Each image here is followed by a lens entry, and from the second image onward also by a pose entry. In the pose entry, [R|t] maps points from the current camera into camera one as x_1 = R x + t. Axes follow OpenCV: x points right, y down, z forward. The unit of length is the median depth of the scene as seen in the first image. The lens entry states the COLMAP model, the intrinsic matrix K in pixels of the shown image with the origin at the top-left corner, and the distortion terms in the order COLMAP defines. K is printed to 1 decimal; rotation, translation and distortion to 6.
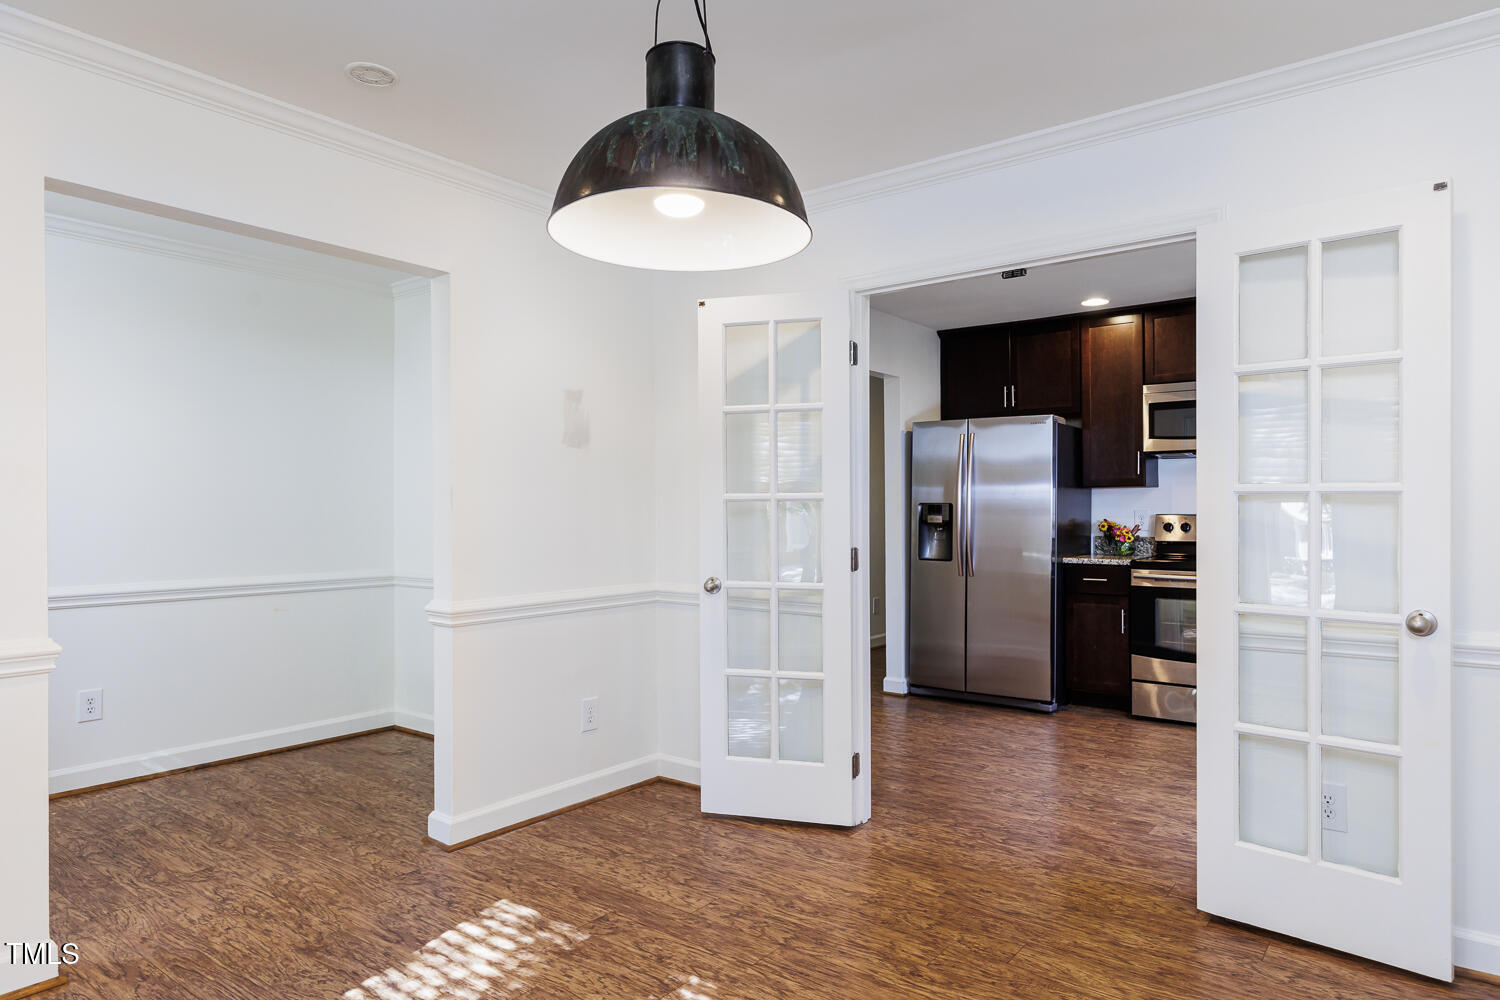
lens RADIAL K [[917.9, 0, 751.3], [0, 917.9, 507.9], [0, 0, 1]] dist [0.012054, -0.007380]
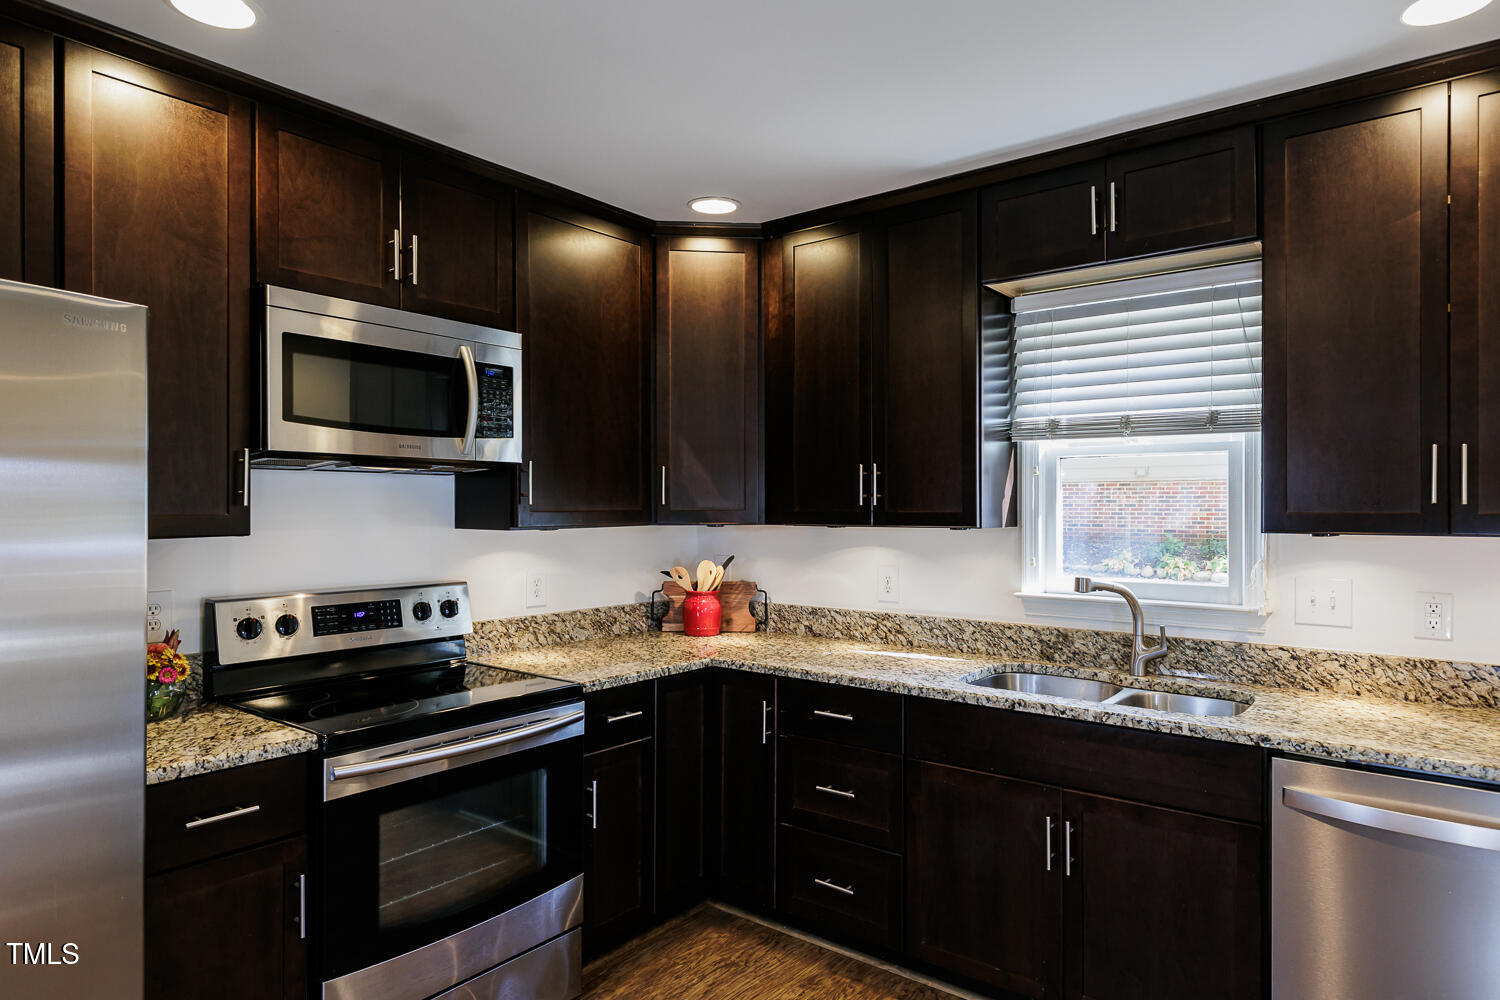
lens RADIAL K [[889.0, 0, 748.1], [0, 889.0, 505.1], [0, 0, 1]] dist [0.003497, 0.000245]
pose [[0.006662, 0.007354, 0.999951, 0.042118], [-0.003096, 0.999968, -0.007333, -0.036419], [-0.999973, -0.003047, 0.006684, 0.812622]]
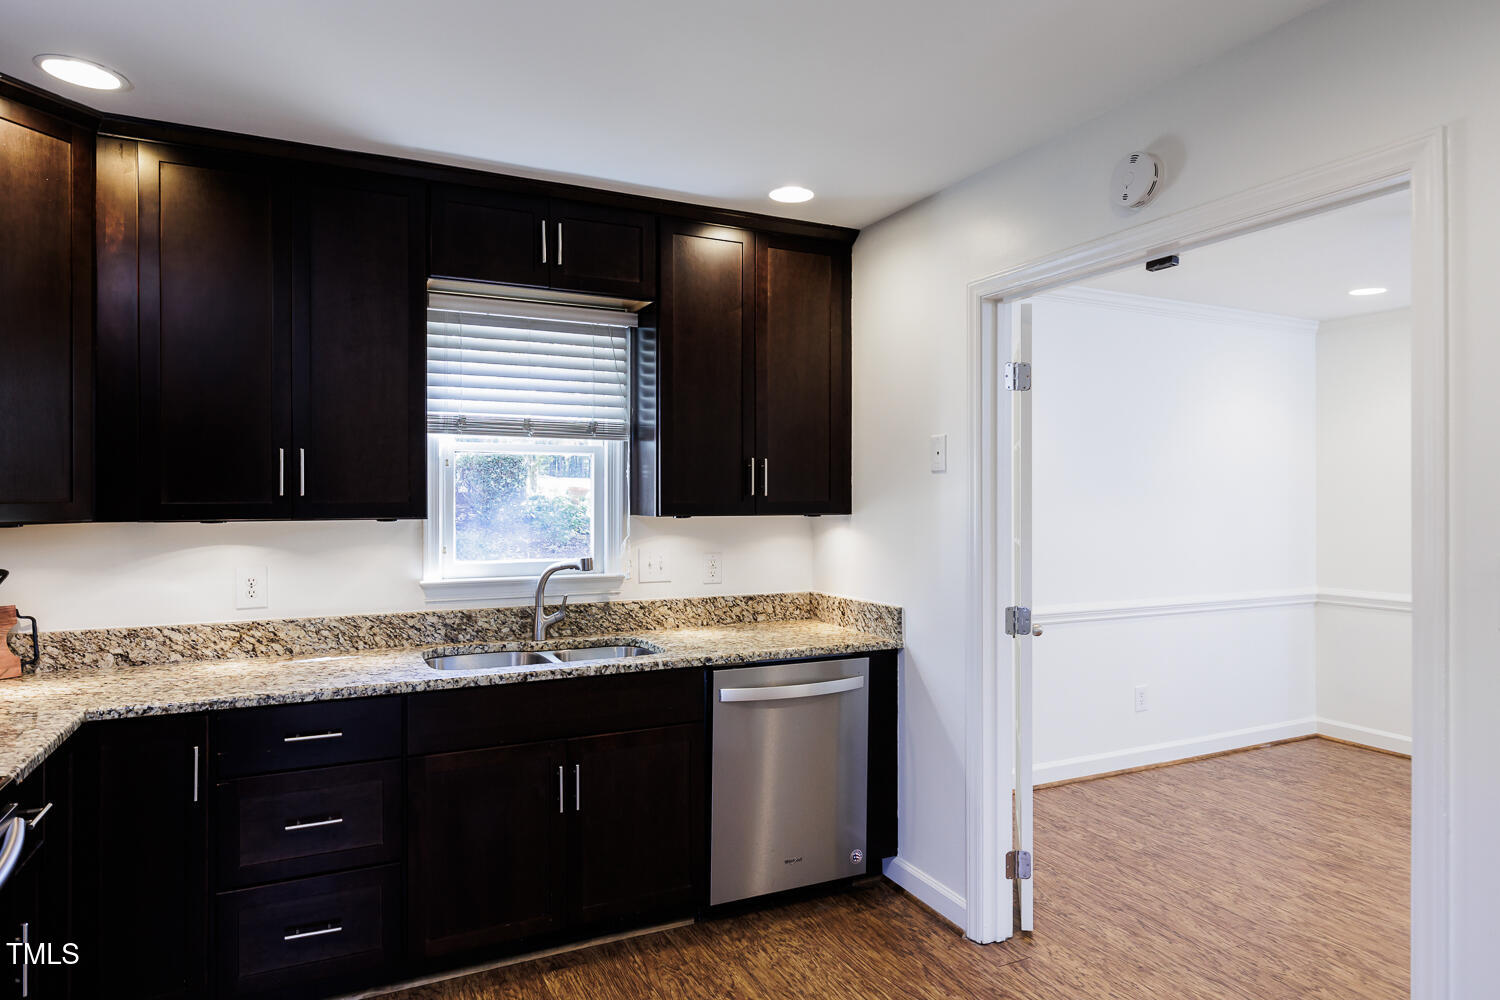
lens RADIAL K [[889.0, 0, 757.4], [0, 889.0, 499.1], [0, 0, 1]] dist [0.003497, 0.000245]
pose [[-0.898584, 0.004066, 0.438782, 0.156723], [0.003613, 0.999992, -0.001868, -0.037094], [-0.438786, -0.000094, -0.898592, 1.065806]]
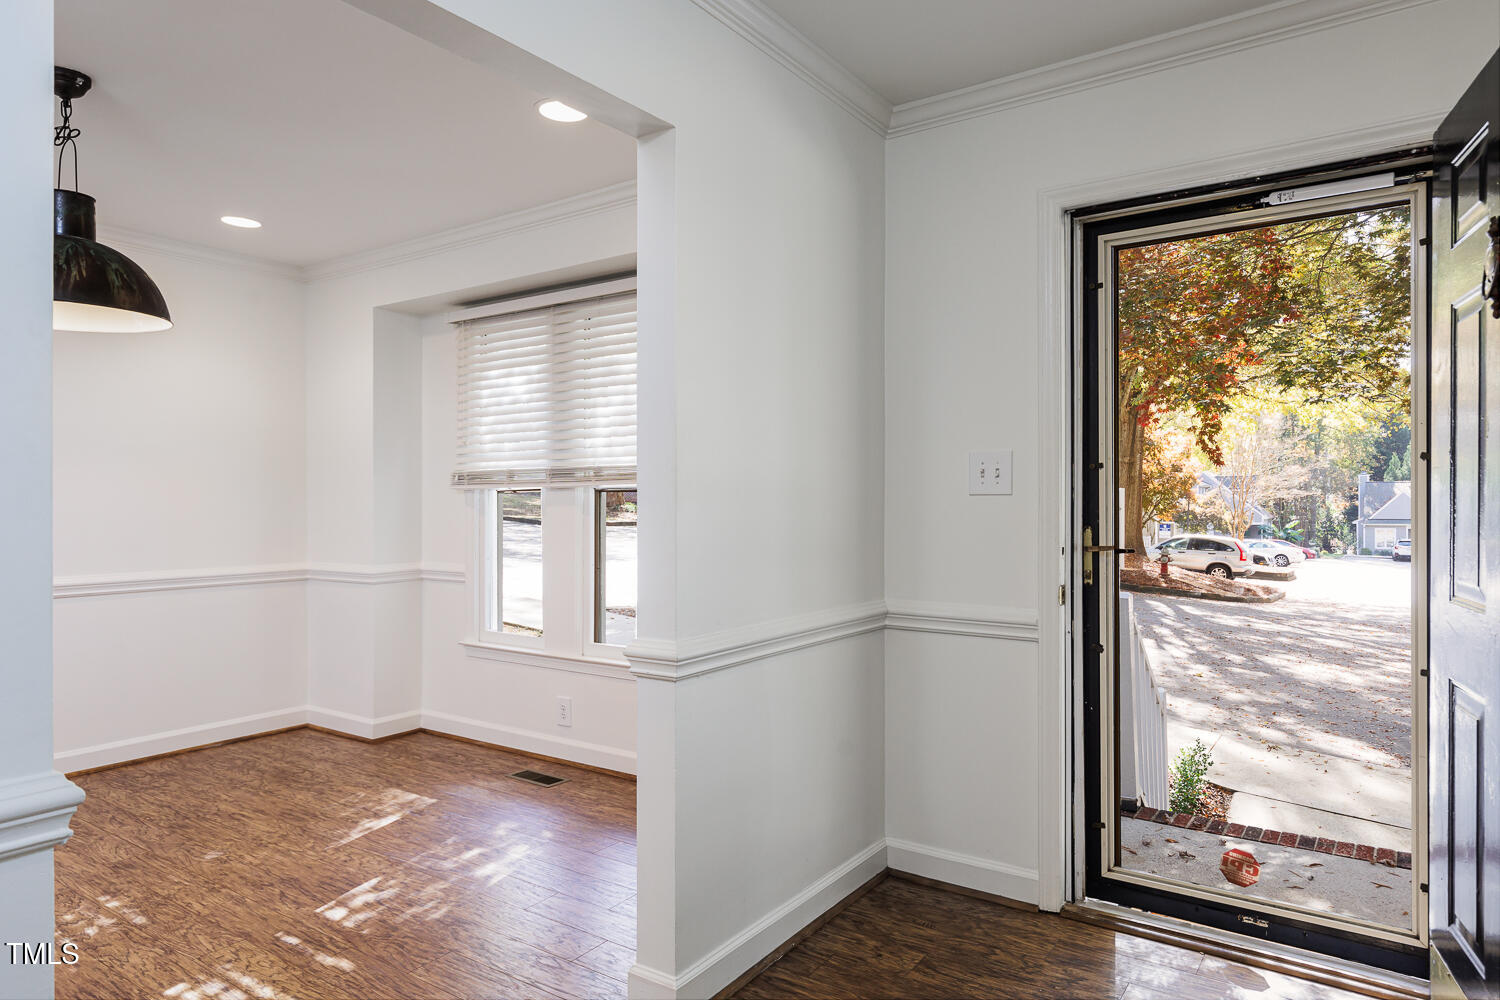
lens RADIAL K [[917.9, 0, 749.1], [0, 917.9, 509.3], [0, 0, 1]] dist [0.012054, -0.007380]
pose [[-0.998883, 0.007351, -0.046679, -0.367959], [0.006933, 0.999934, 0.009107, 0.002816], [0.046743, 0.008774, -0.998868, 0.849763]]
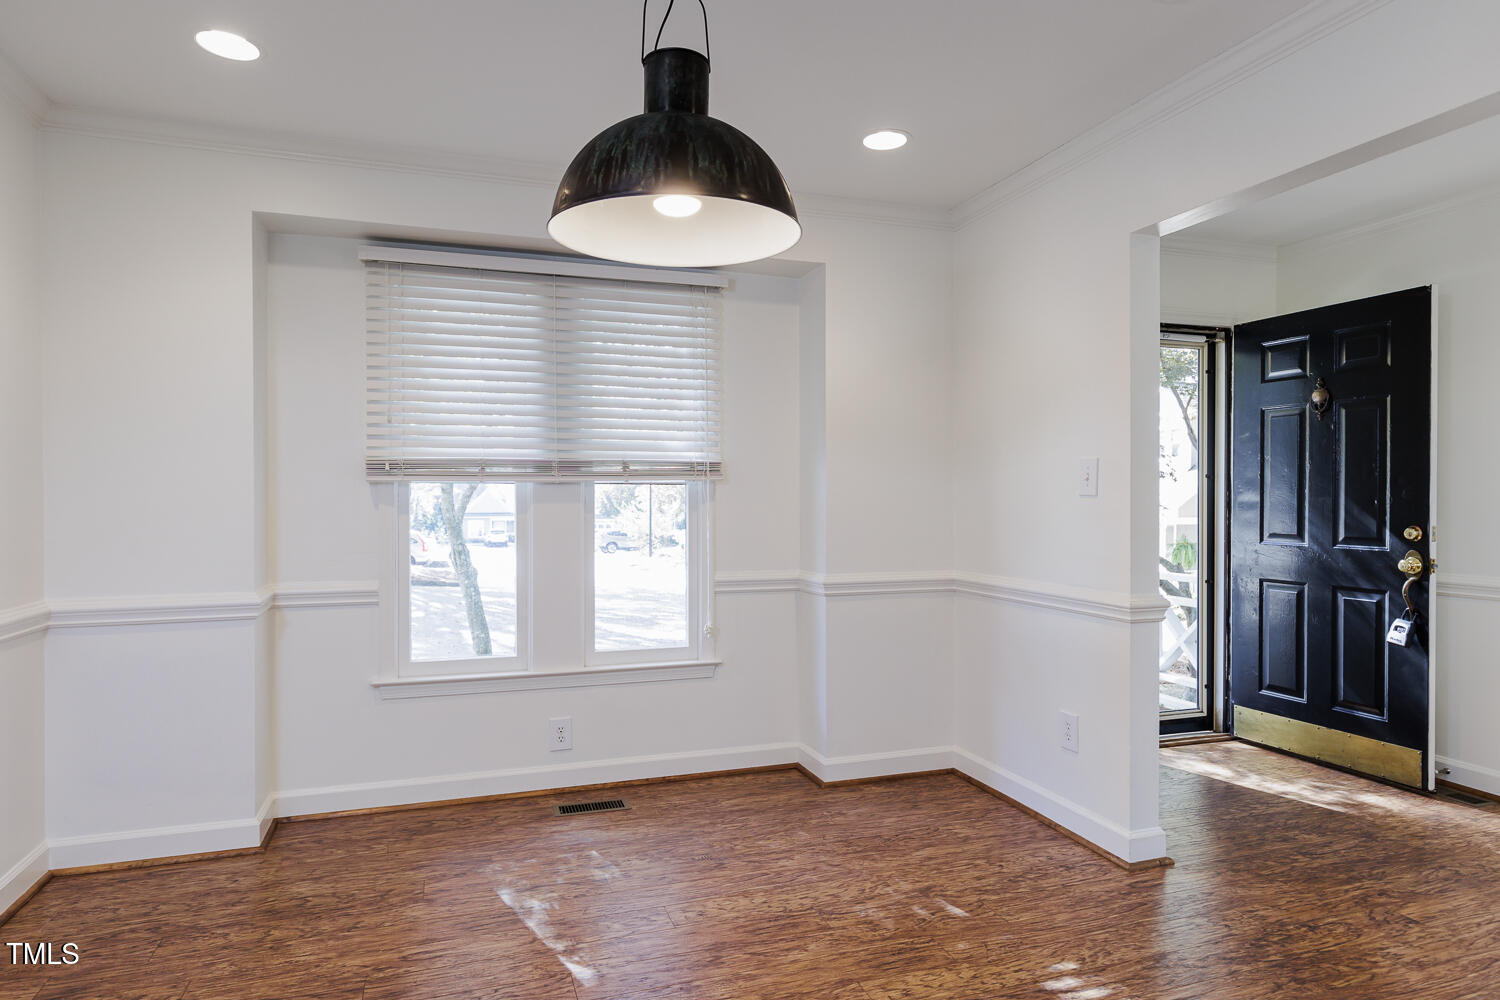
lens RADIAL K [[889.0, 0, 745.5], [0, 889.0, 498.6], [0, 0, 1]] dist [0.003497, 0.000245]
pose [[-0.559042, 0.005944, -0.829118, 0.243345], [0.008383, 0.999964, 0.001516, 0.003593], [0.829097, -0.006103, -0.559071, 0.549183]]
